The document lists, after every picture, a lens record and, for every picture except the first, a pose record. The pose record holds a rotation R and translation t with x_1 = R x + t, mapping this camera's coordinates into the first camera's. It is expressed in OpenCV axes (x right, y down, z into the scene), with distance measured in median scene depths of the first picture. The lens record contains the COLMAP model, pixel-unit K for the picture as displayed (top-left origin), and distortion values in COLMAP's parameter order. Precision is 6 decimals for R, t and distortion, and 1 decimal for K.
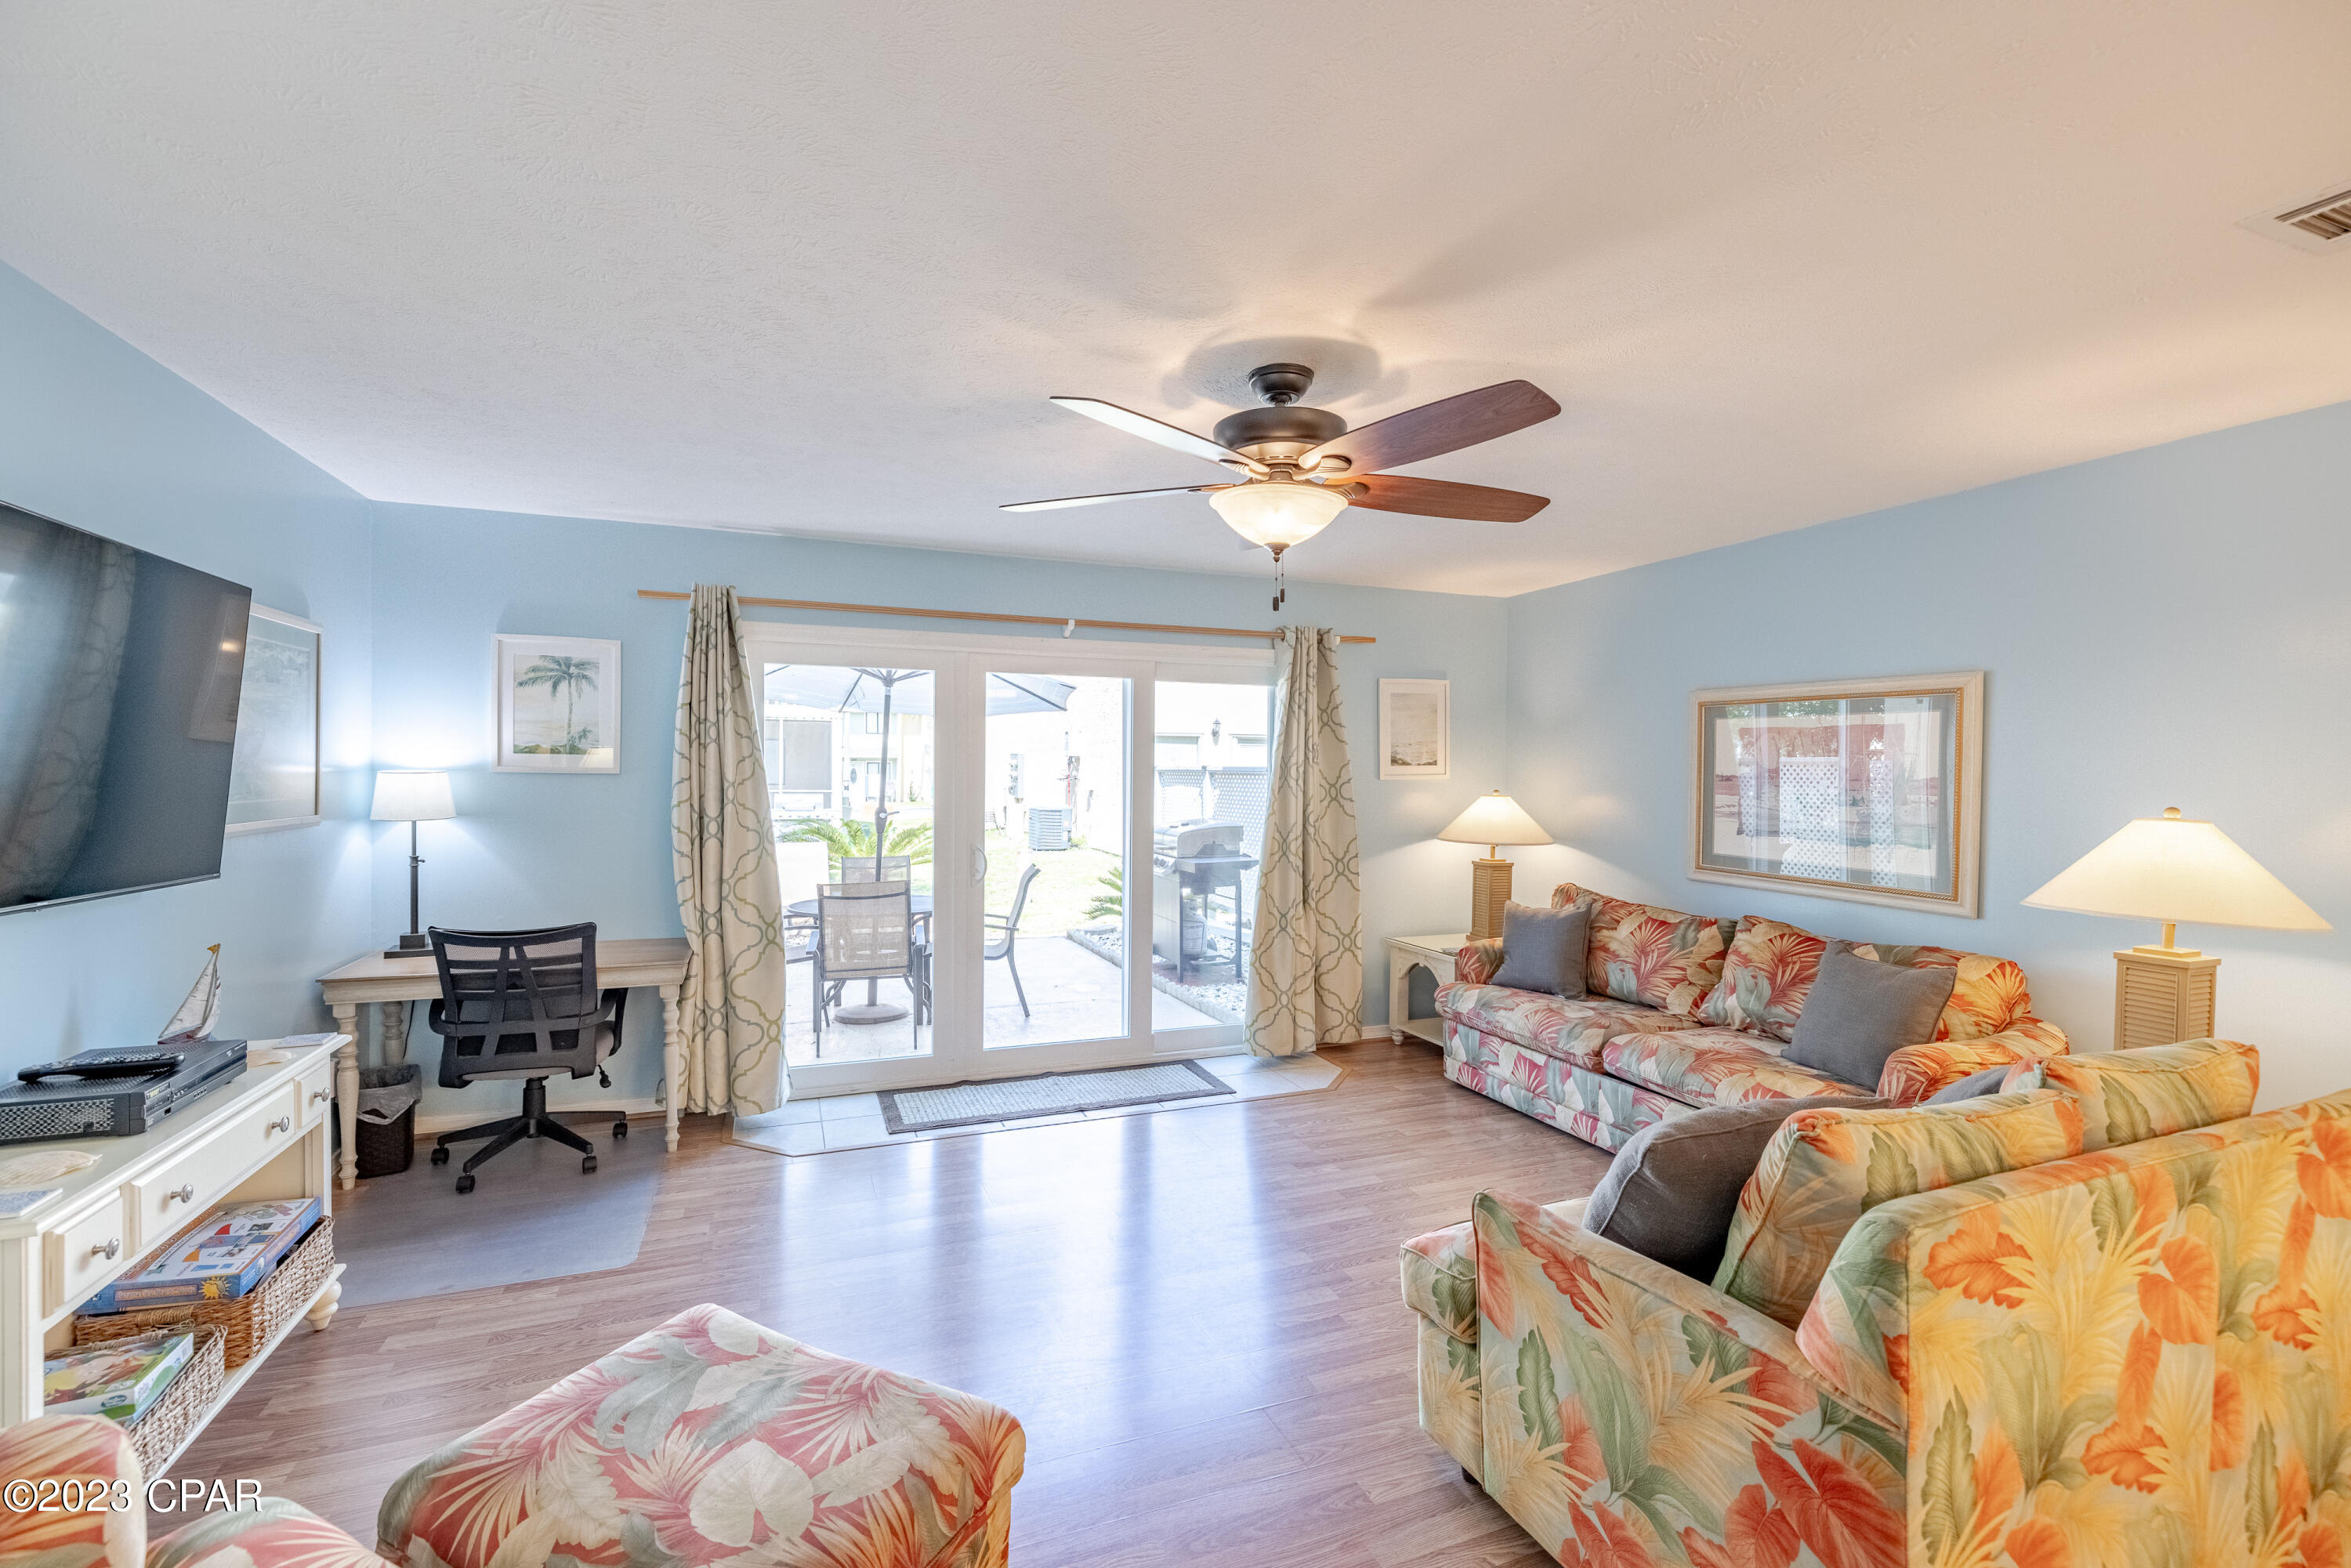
lens RADIAL K [[993.0, 0, 1164.3], [0, 993.0, 789.1], [0, 0, 1]] dist [-0.001934, -0.000679]
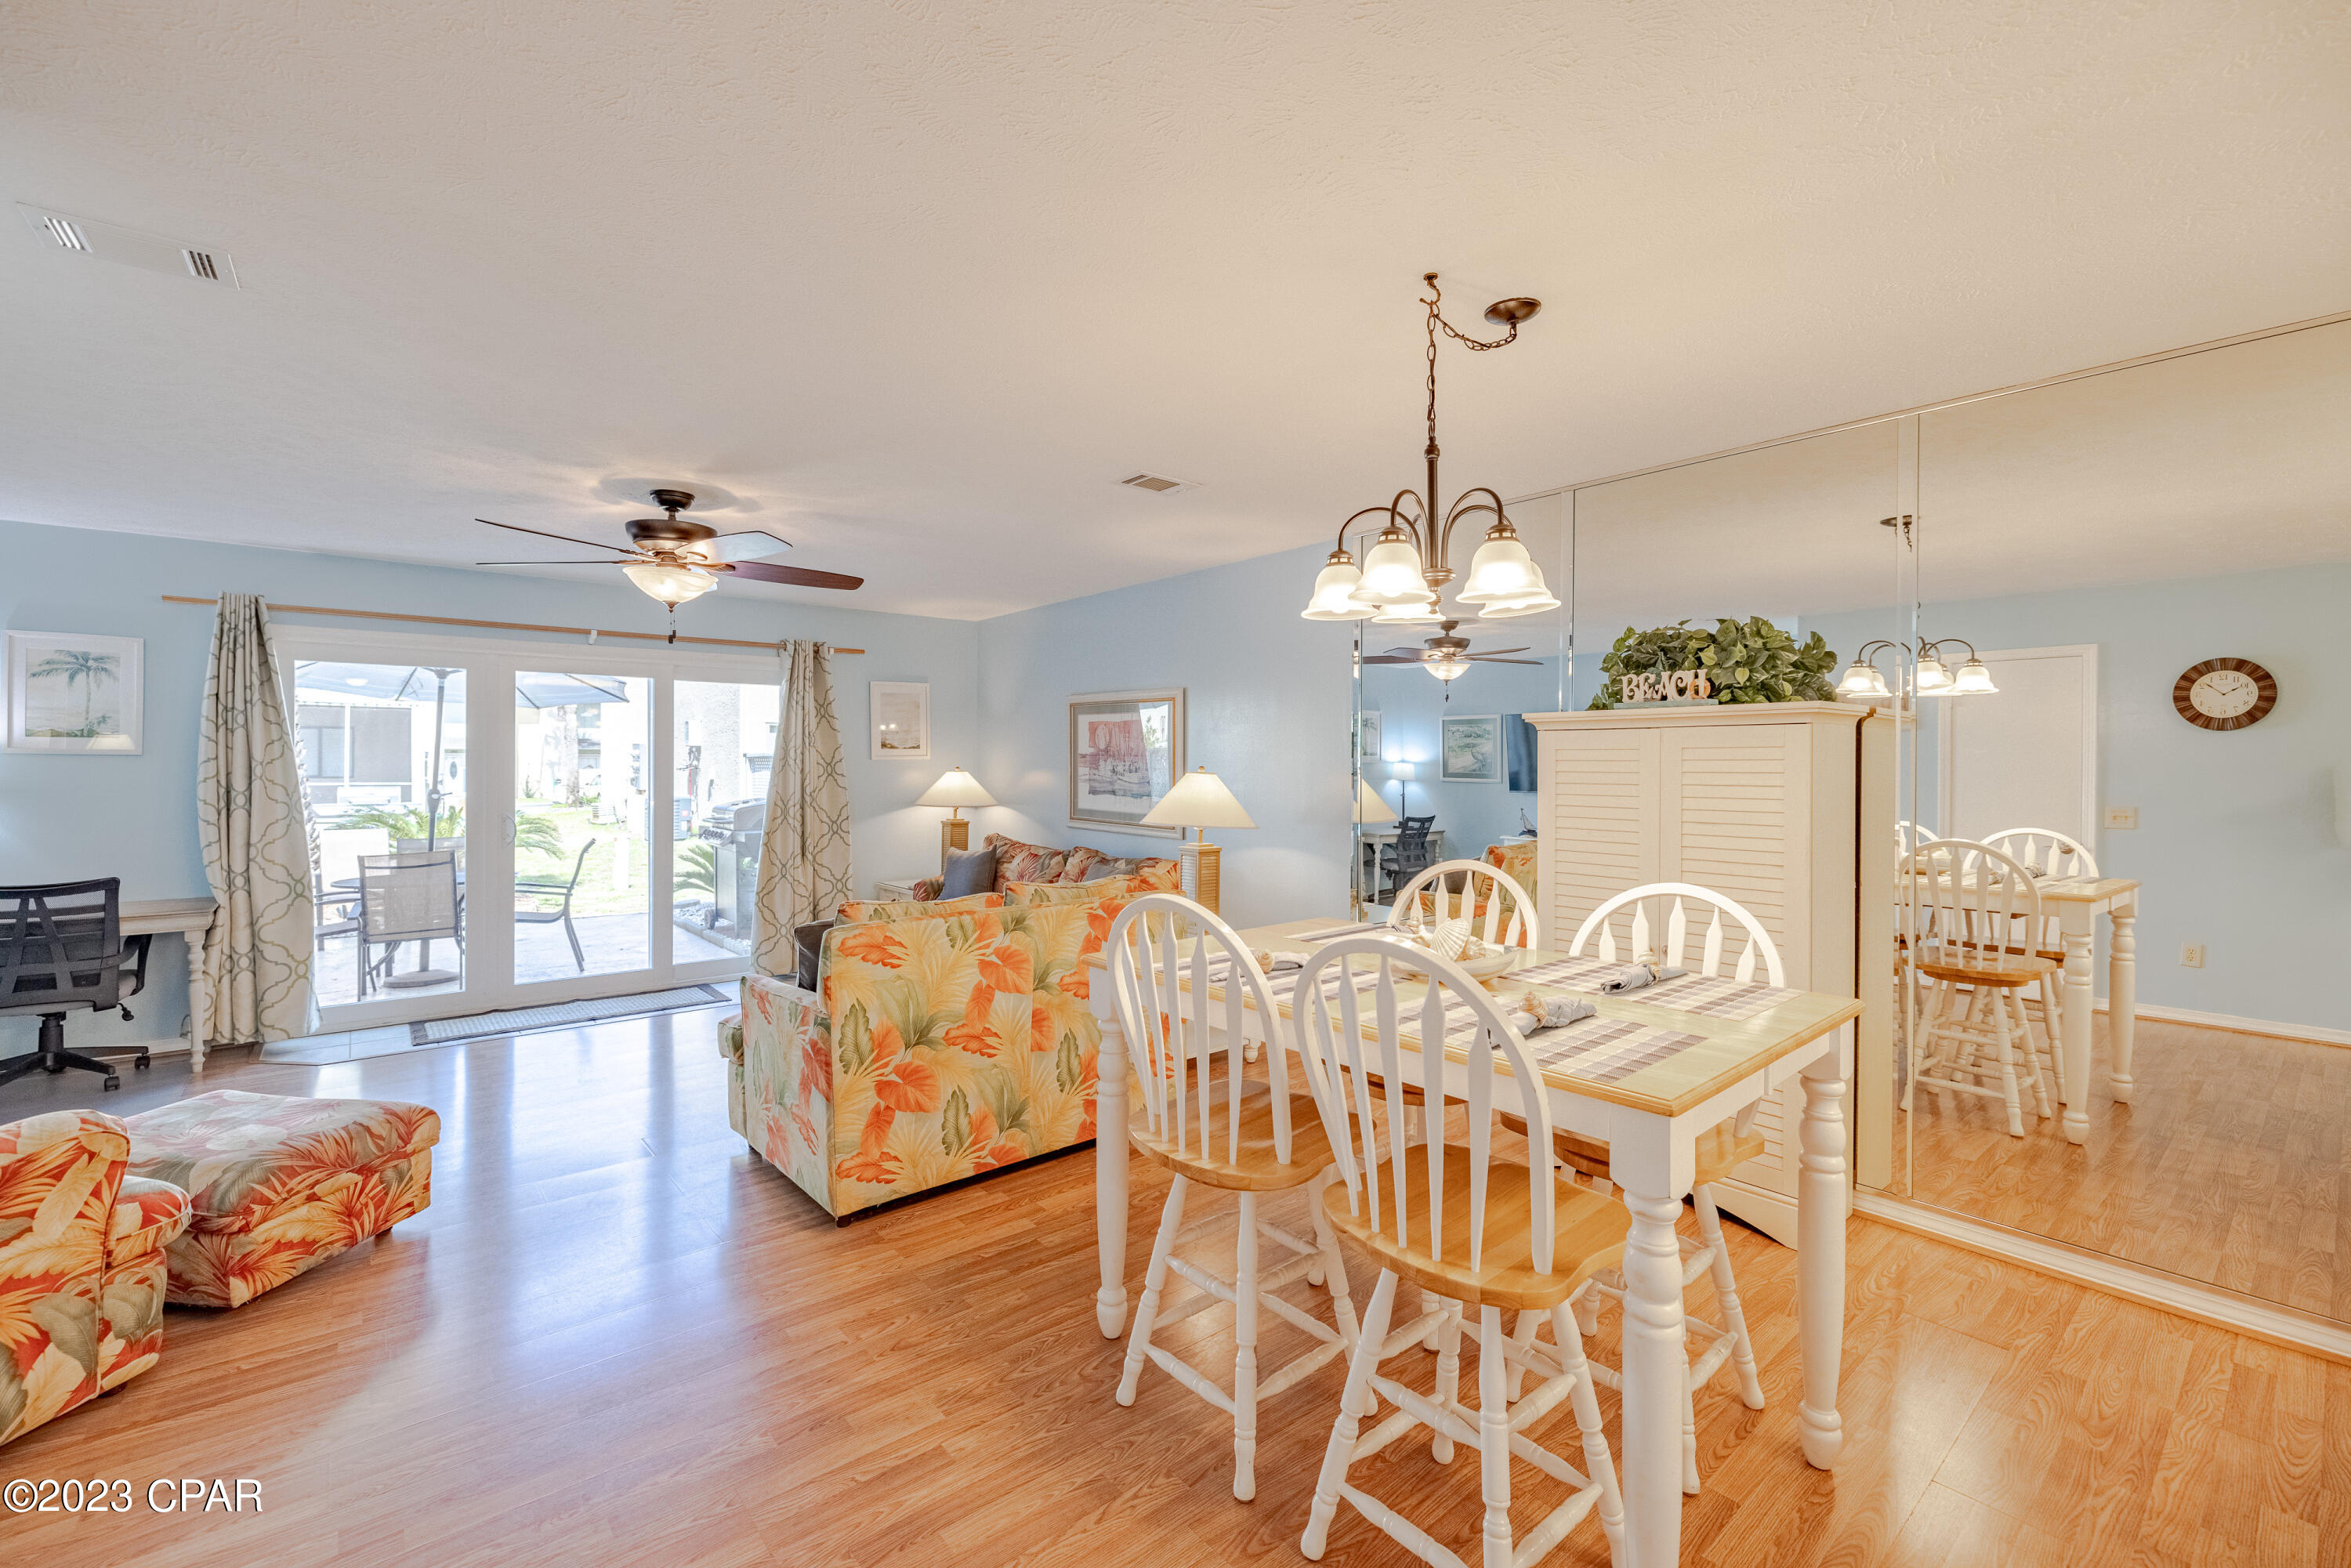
lens RADIAL K [[993.0, 0, 1130.4], [0, 993.0, 764.8], [0, 0, 1]] dist [-0.001934, -0.000679]
pose [[0.957220, -0.005833, 0.289302, 0.230796], [0.010204, 0.999855, -0.013603, 0.025418], [-0.289181, 0.015973, 0.957141, -0.460517]]
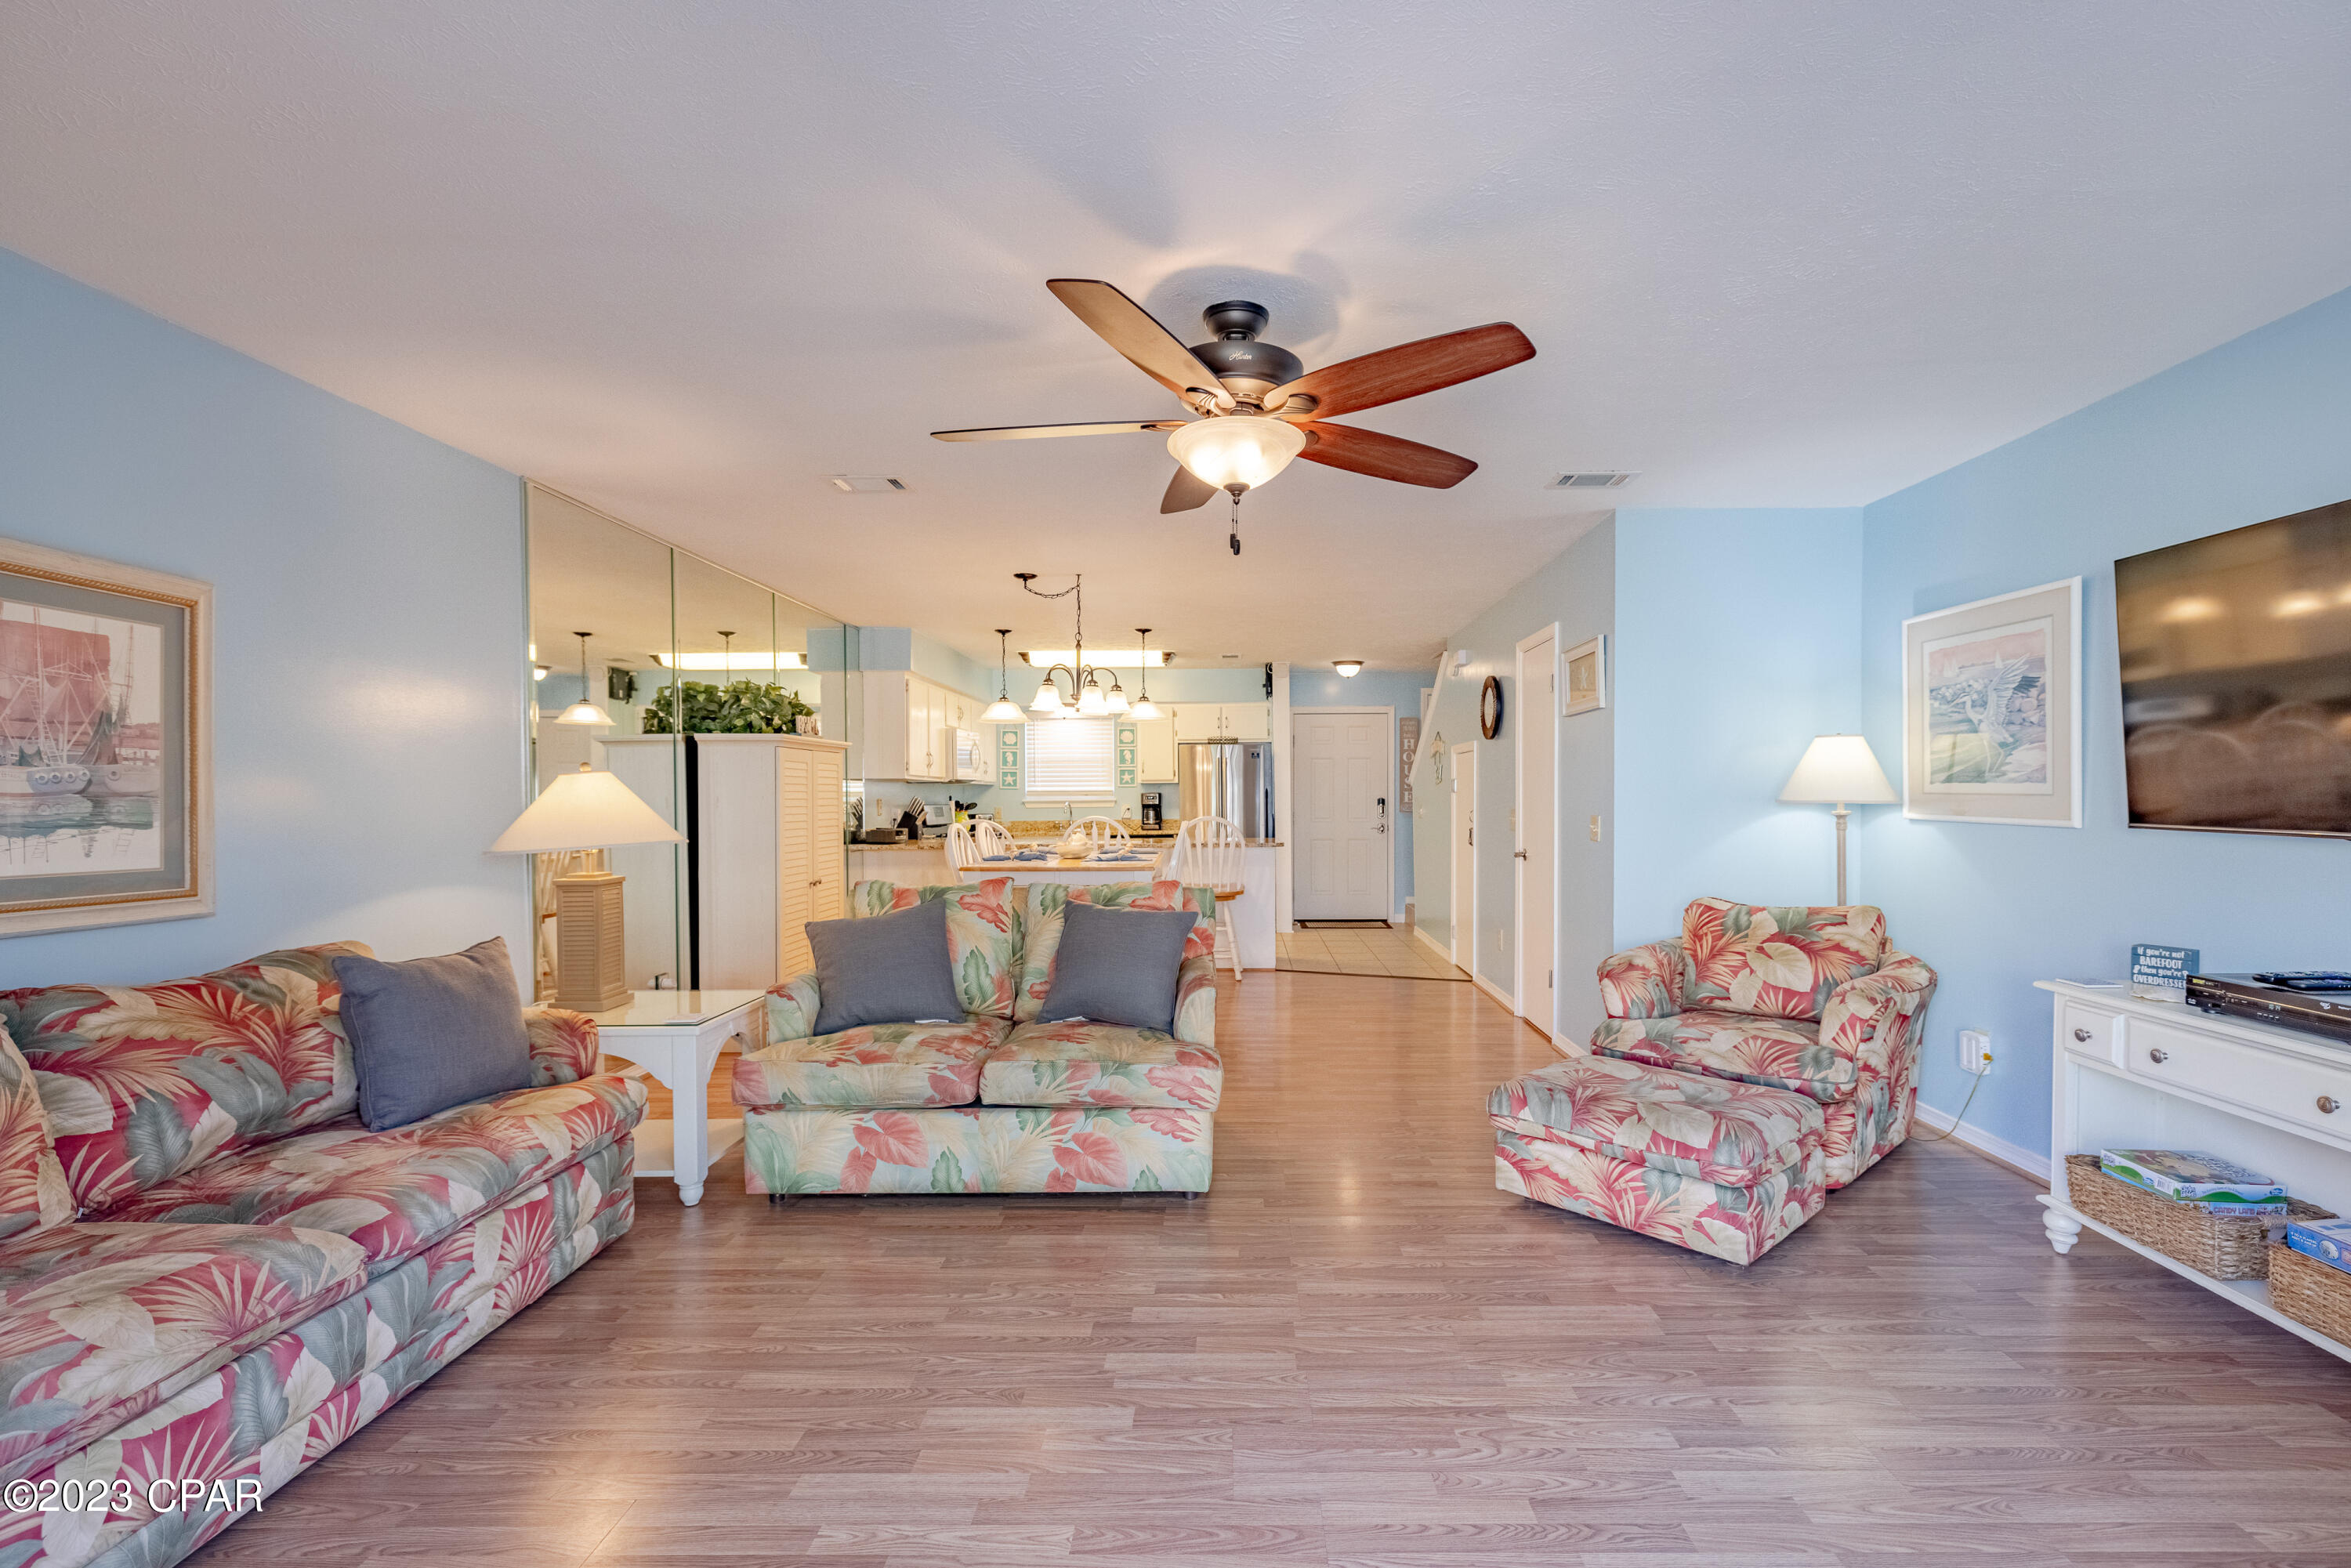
lens RADIAL K [[1022.5, 0, 1266.2], [0, 1022.5, 815.1], [0, 0, 1]] dist [-0.010542, 0.001281]
pose [[-0.946229, -0.011121, 0.323306, -0.163670], [0.002253, 0.999158, 0.040965, 0.022082], [-0.323489, 0.039491, -0.945407, 1.277316]]
